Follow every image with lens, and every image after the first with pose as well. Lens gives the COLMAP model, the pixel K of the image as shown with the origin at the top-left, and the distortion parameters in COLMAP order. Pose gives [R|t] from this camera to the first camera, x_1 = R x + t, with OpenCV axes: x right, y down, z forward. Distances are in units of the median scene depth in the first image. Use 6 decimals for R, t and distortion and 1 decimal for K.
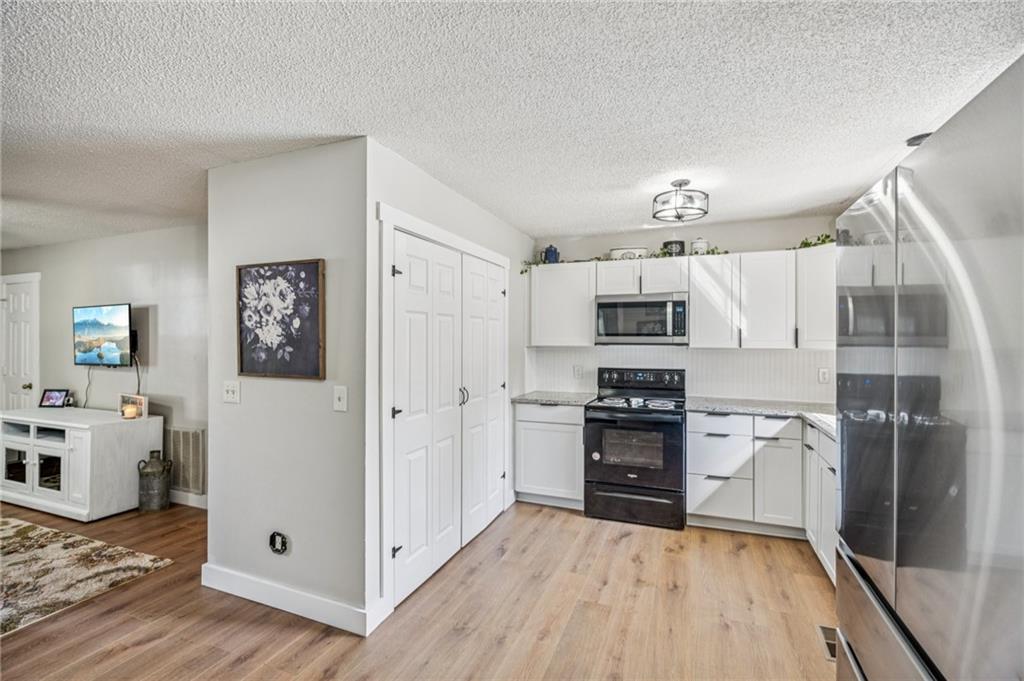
lens RADIAL K [[465.2, 0, 512.0], [0, 465.2, 340.5], [0, 0, 1]] dist [-0.000047, 0.000078]
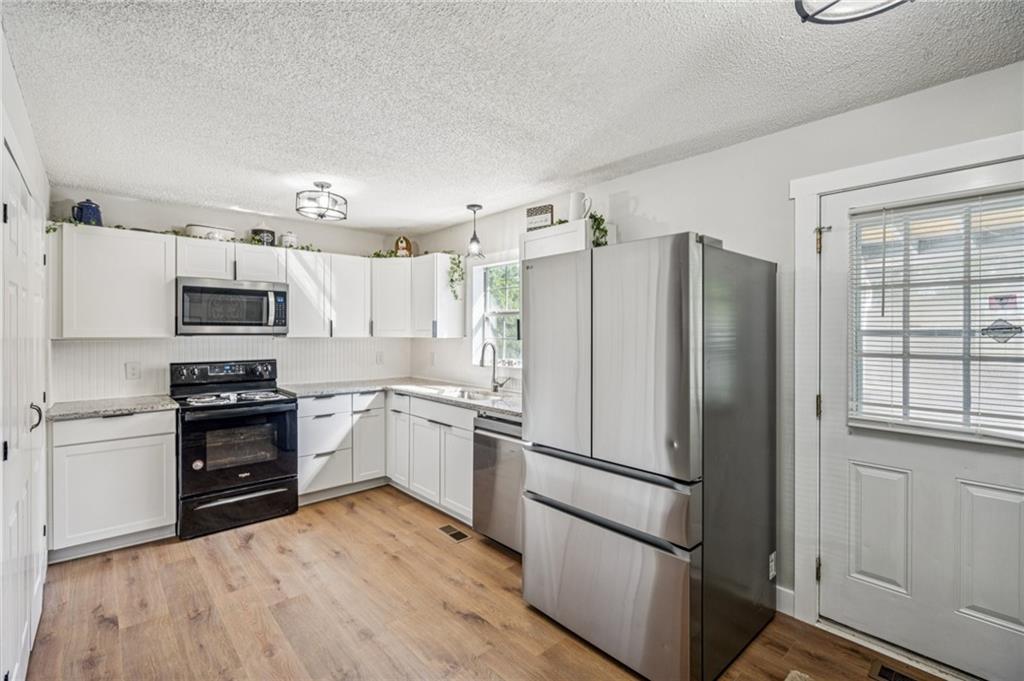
lens RADIAL K [[465.4, 0, 508.4], [0, 465.4, 334.1], [0, 0, 1]] dist [0.000673, 0.000326]
pose [[0.448483, -0.006007, 0.893771, -0.344232], [0.000271, 0.999978, 0.006585, 0.001439], [-0.893791, -0.002711, 0.448475, 0.107481]]
